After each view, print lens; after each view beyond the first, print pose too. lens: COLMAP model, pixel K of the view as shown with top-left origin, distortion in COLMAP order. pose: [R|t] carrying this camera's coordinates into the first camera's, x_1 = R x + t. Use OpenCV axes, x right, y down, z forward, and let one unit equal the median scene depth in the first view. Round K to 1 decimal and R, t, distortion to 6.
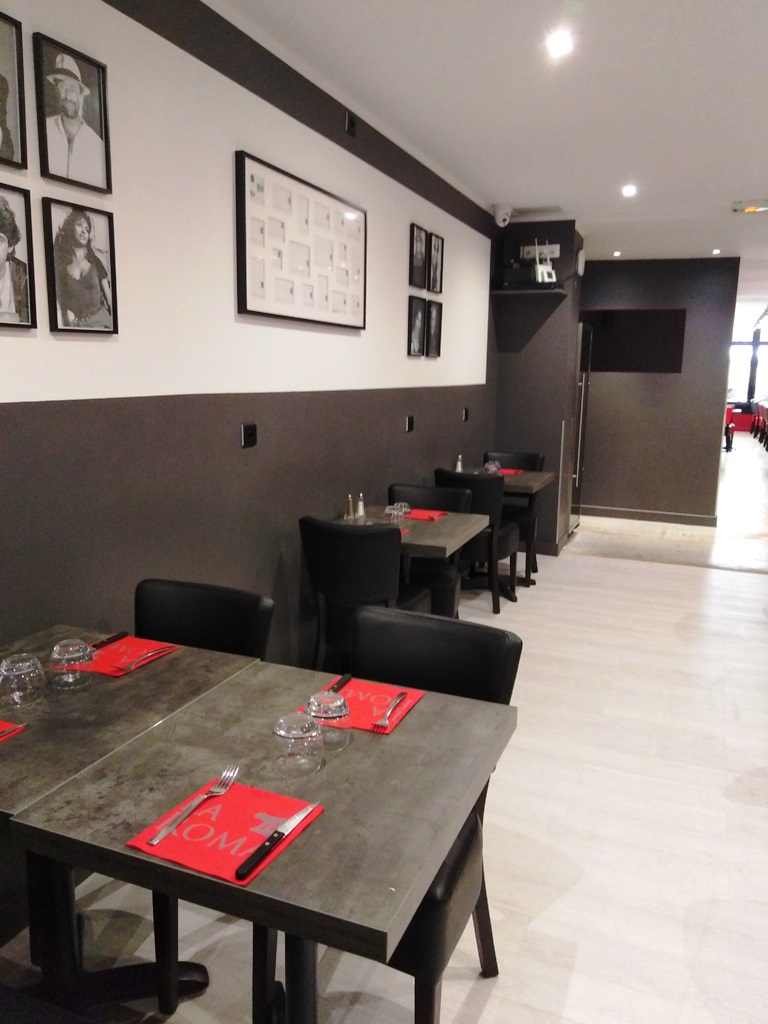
lens RADIAL K [[789.9, 0, 384.0], [0, 789.9, 512.0], [0, 0, 1]] dist [0.005194, -0.003312]
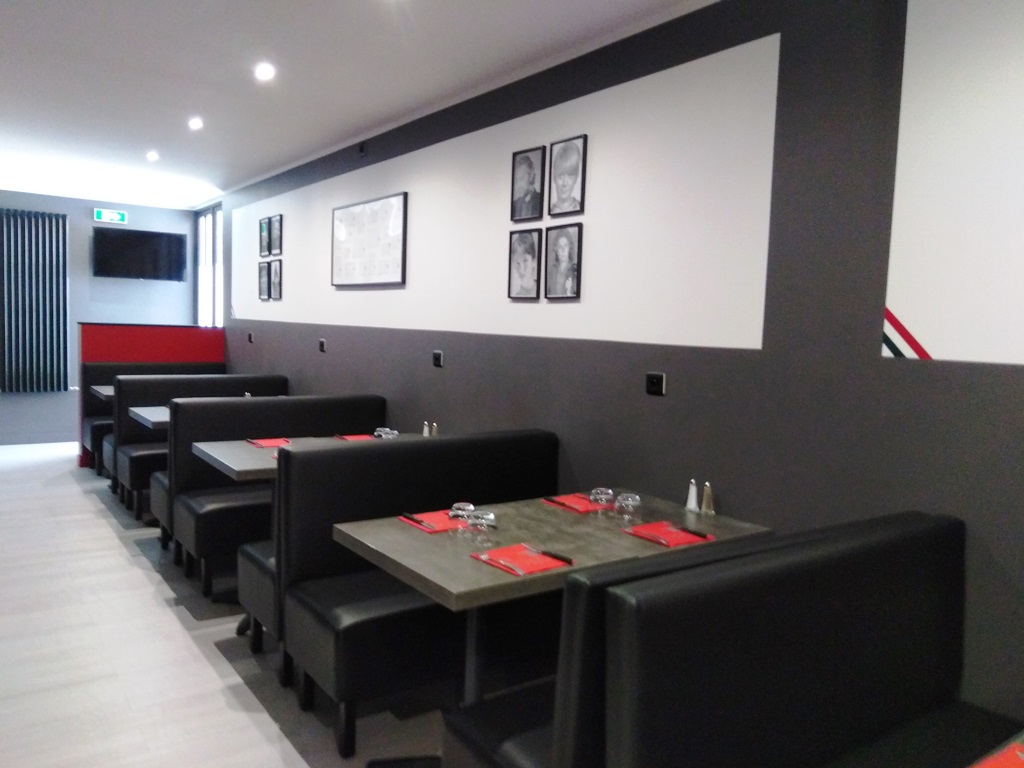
lens RADIAL K [[789.9, 0, 512.0], [0, 789.9, 384.0], [0, 0, 1]] dist [0.005194, -0.003312]
pose [[-0.535111, 0.027543, -0.844333, 1.739207], [-0.202342, 0.966197, 0.159756, -0.480791], [0.820192, 0.256331, -0.511449, 2.902755]]
